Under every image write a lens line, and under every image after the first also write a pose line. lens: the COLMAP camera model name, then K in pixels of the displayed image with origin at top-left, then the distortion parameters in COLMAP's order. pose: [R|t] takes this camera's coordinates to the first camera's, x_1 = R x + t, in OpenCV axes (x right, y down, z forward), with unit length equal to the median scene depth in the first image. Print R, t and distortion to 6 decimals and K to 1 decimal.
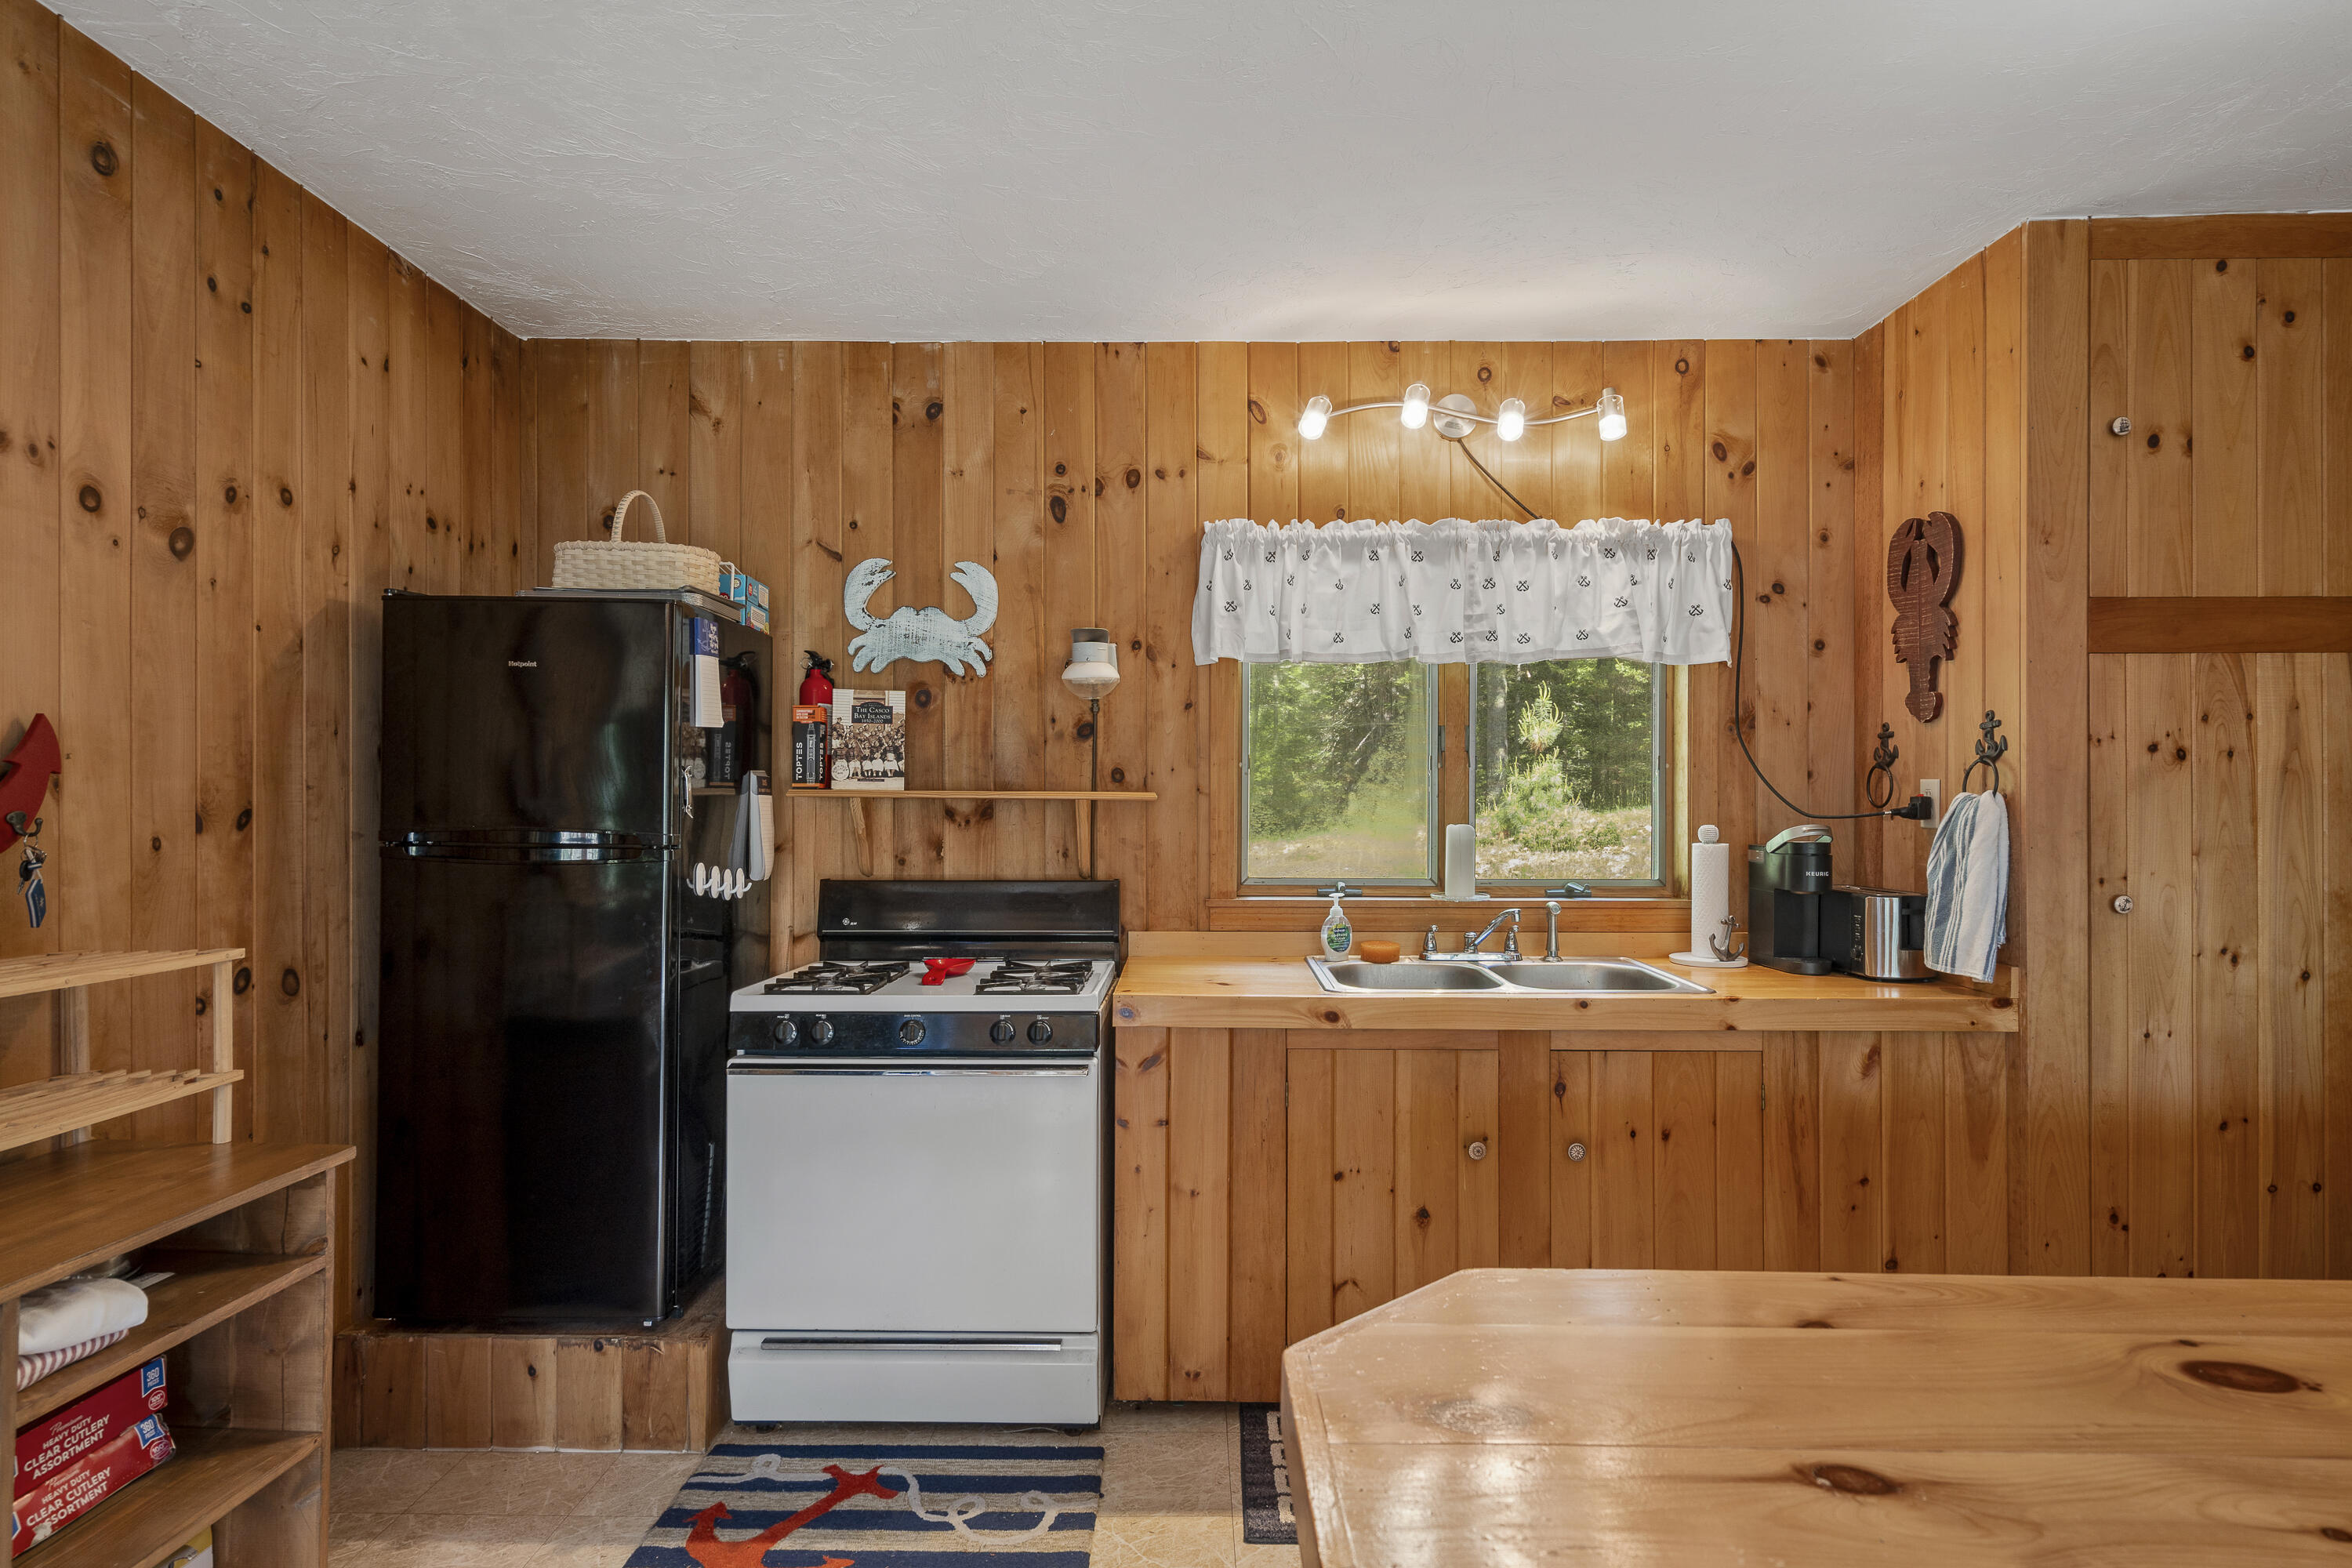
lens RADIAL K [[1243.4, 0, 1166.5], [0, 1243.4, 783.6], [0, 0, 1]] dist [-0.002023, -0.000420]
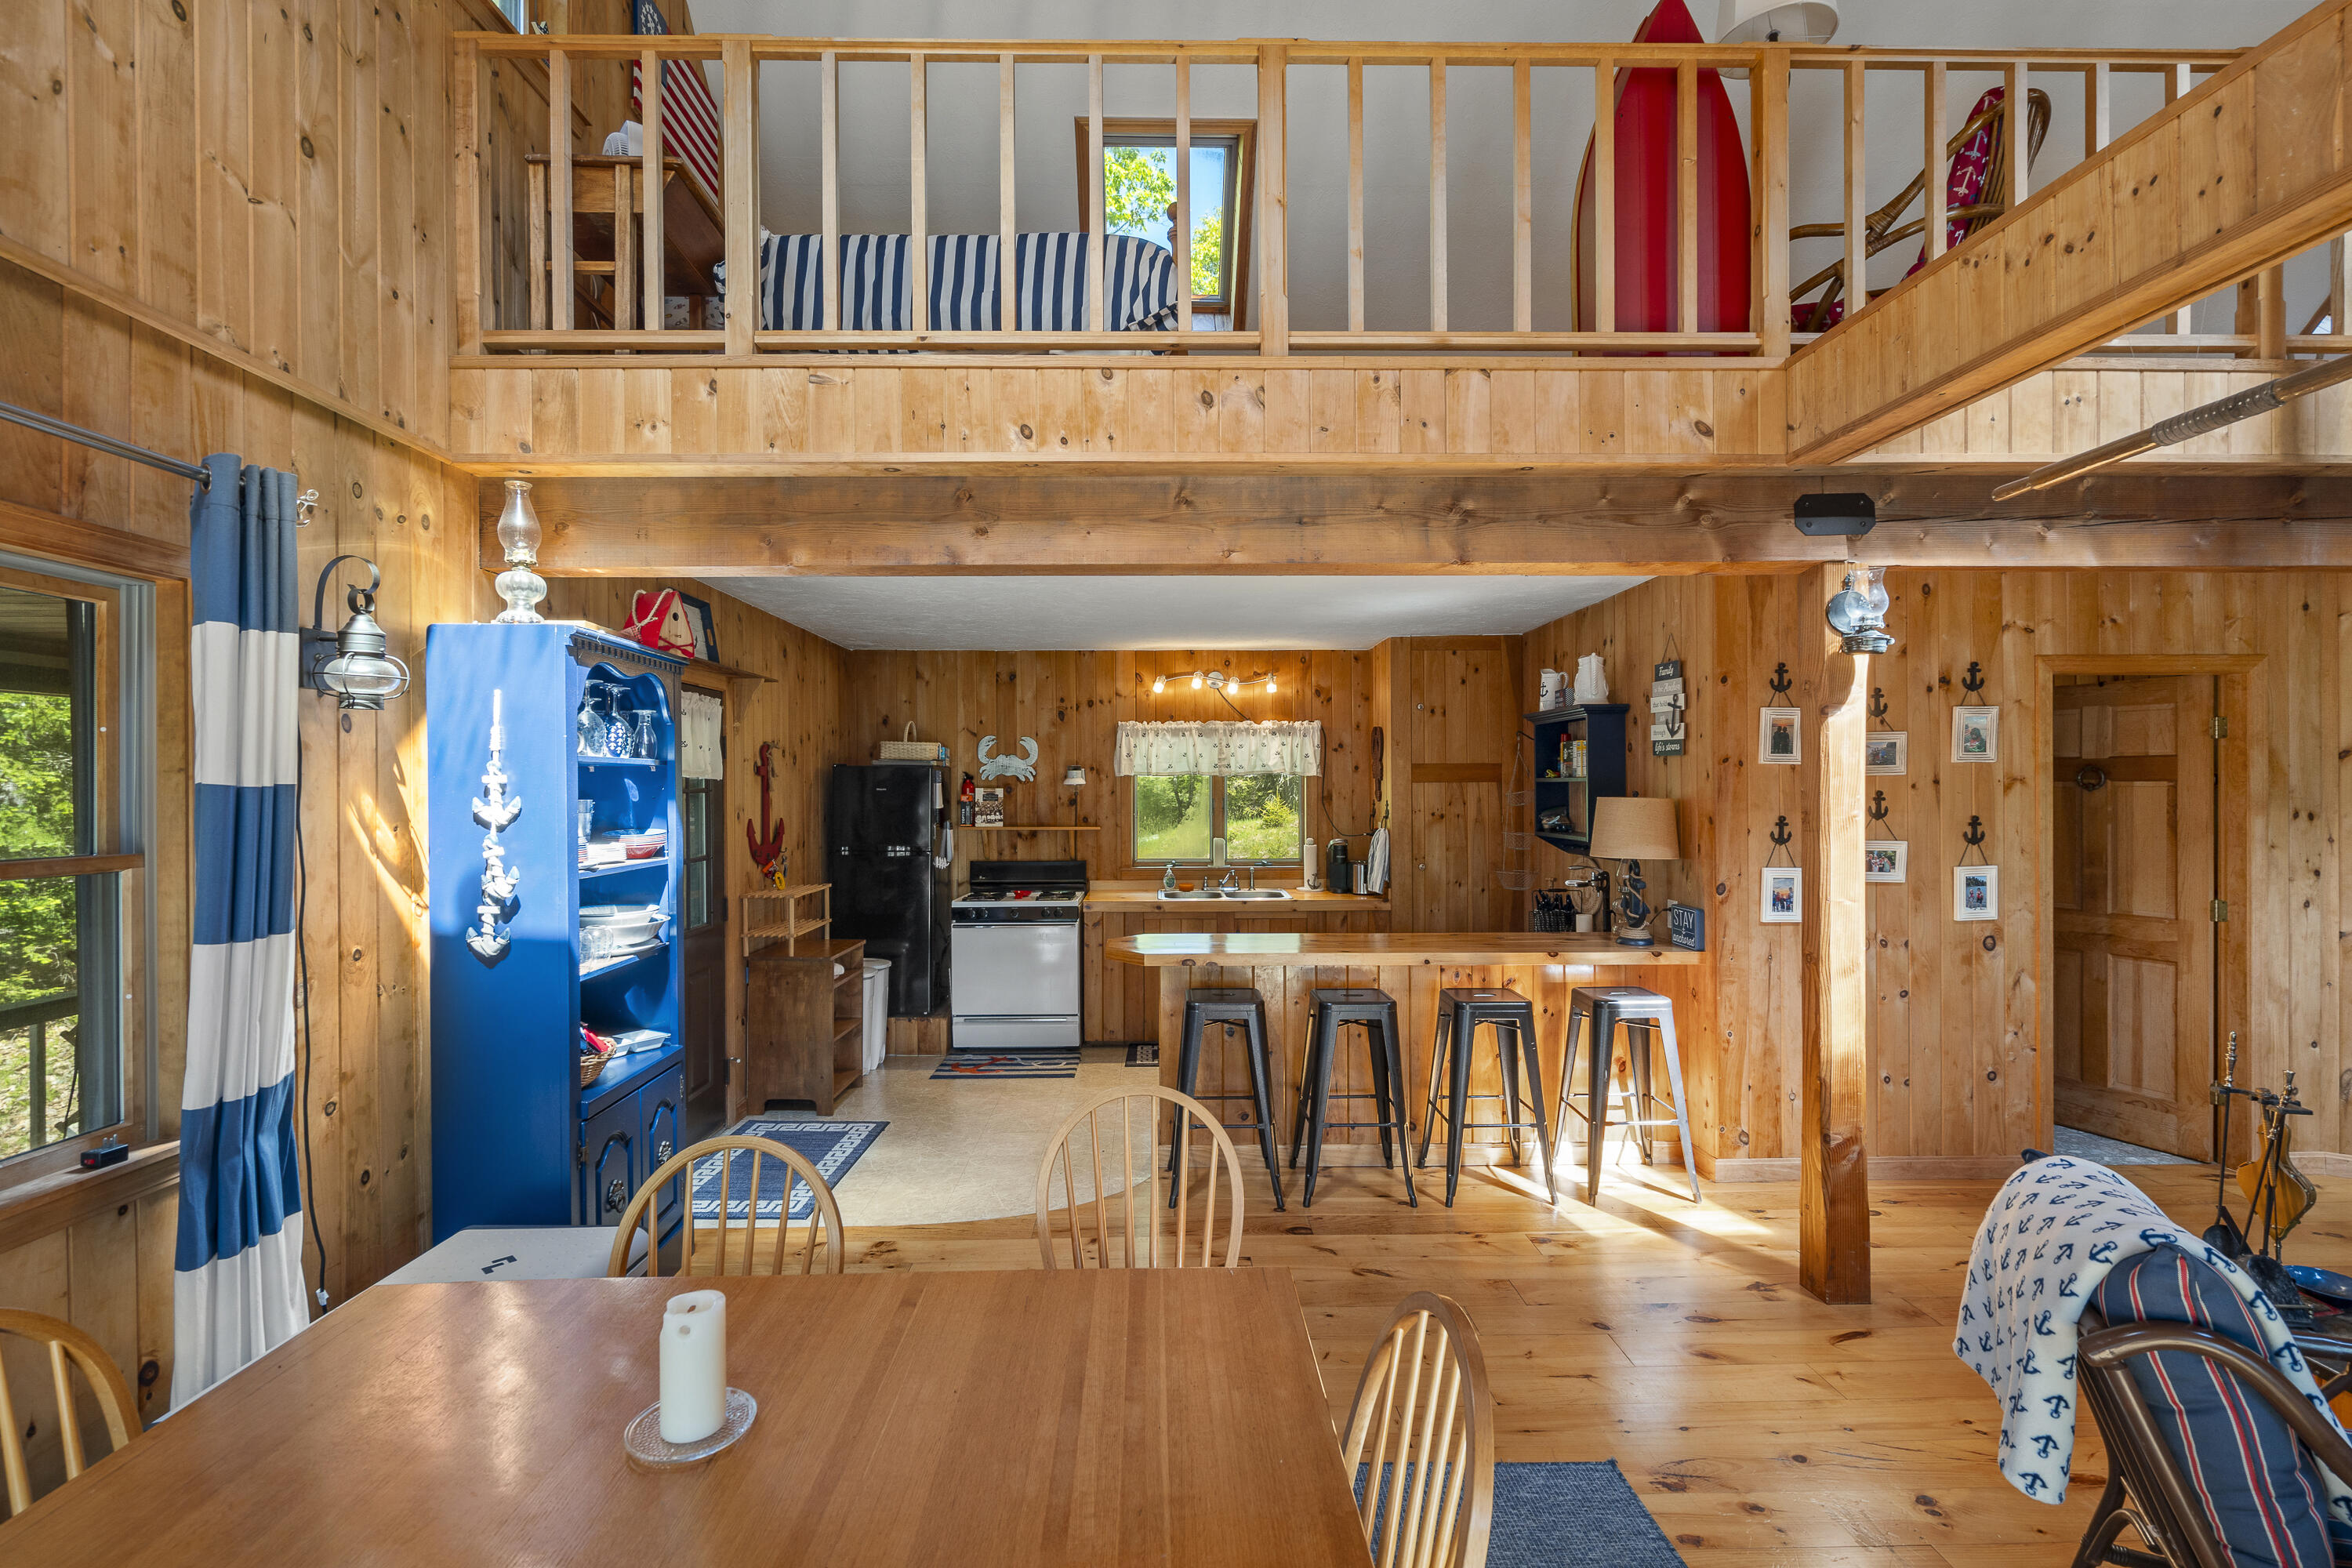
lens RADIAL K [[1060.6, 0, 1178.8], [0, 1060.6, 769.2], [0, 0, 1]] dist [-0.008318, 0.000878]
pose [[0.999190, -0.005650, 0.039843, 0.068157], [0.005595, 0.999983, 0.001493, -0.115210], [-0.039850, -0.001269, 0.999205, -1.217492]]
